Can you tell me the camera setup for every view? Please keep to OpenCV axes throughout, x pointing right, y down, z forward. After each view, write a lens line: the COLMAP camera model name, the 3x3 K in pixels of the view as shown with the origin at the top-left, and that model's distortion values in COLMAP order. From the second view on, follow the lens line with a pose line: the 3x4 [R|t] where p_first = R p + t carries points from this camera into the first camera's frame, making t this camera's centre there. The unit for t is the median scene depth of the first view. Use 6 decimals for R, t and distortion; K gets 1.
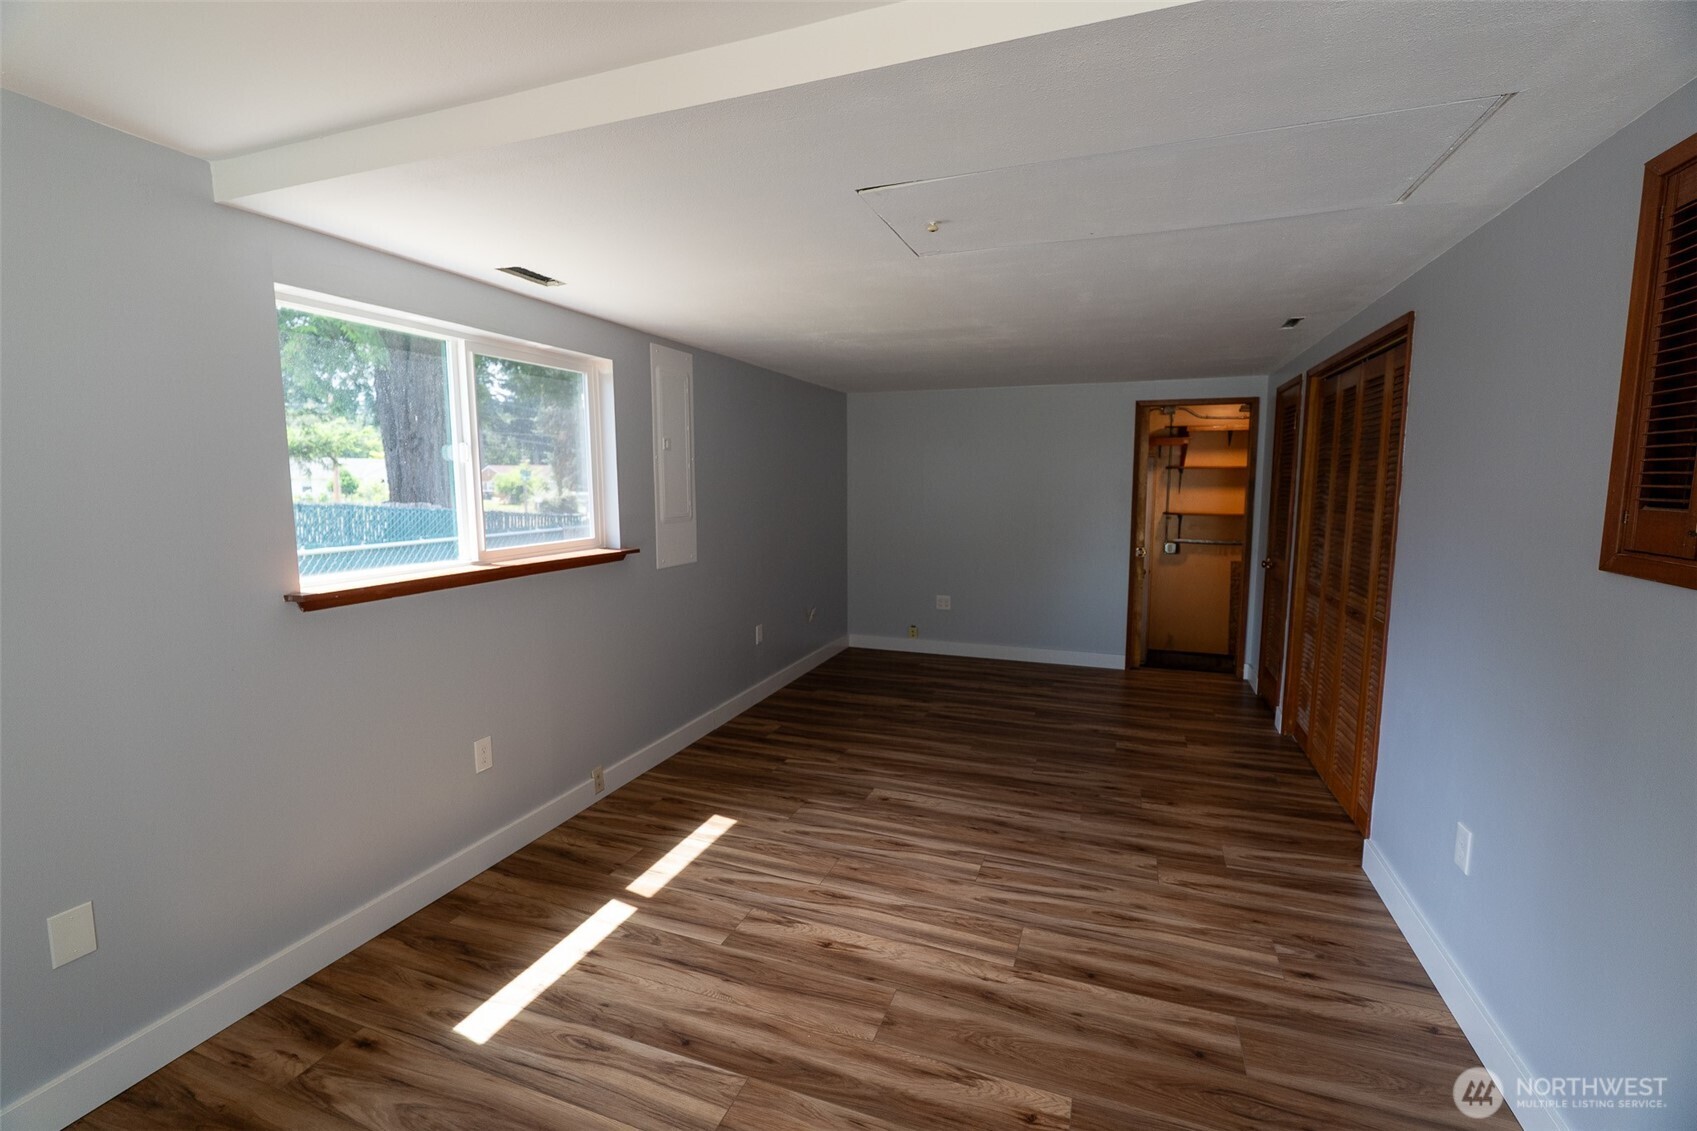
lens RADIAL K [[756.5, 0, 840.2], [0, 756.5, 564.7], [0, 0, 1]] dist [-0.005259, 0.000871]
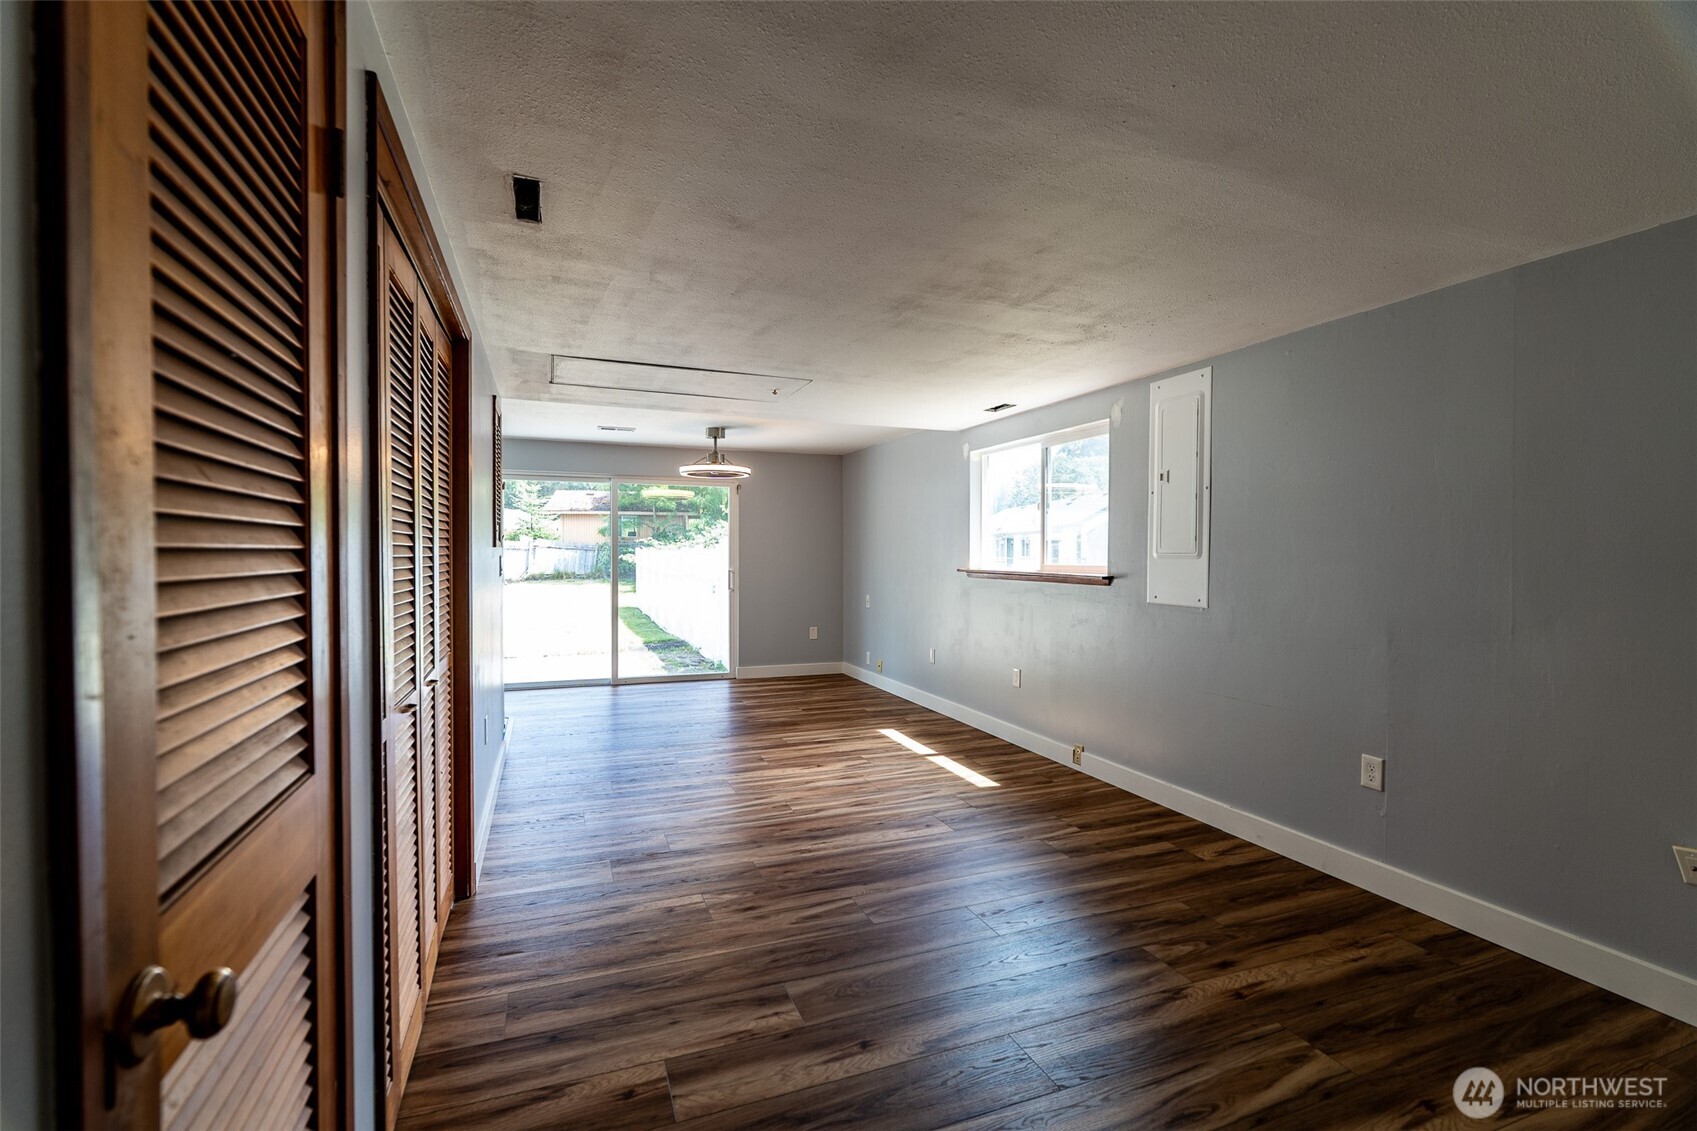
lens RADIAL K [[756.5, 0, 840.2], [0, 756.5, 564.7], [0, 0, 1]] dist [-0.005259, 0.000871]
pose [[-0.751156, 0.005869, -0.660099, 0.852592], [-0.080951, 0.991594, 0.100934, -0.131578], [0.655143, 0.129253, -0.744367, 1.719035]]
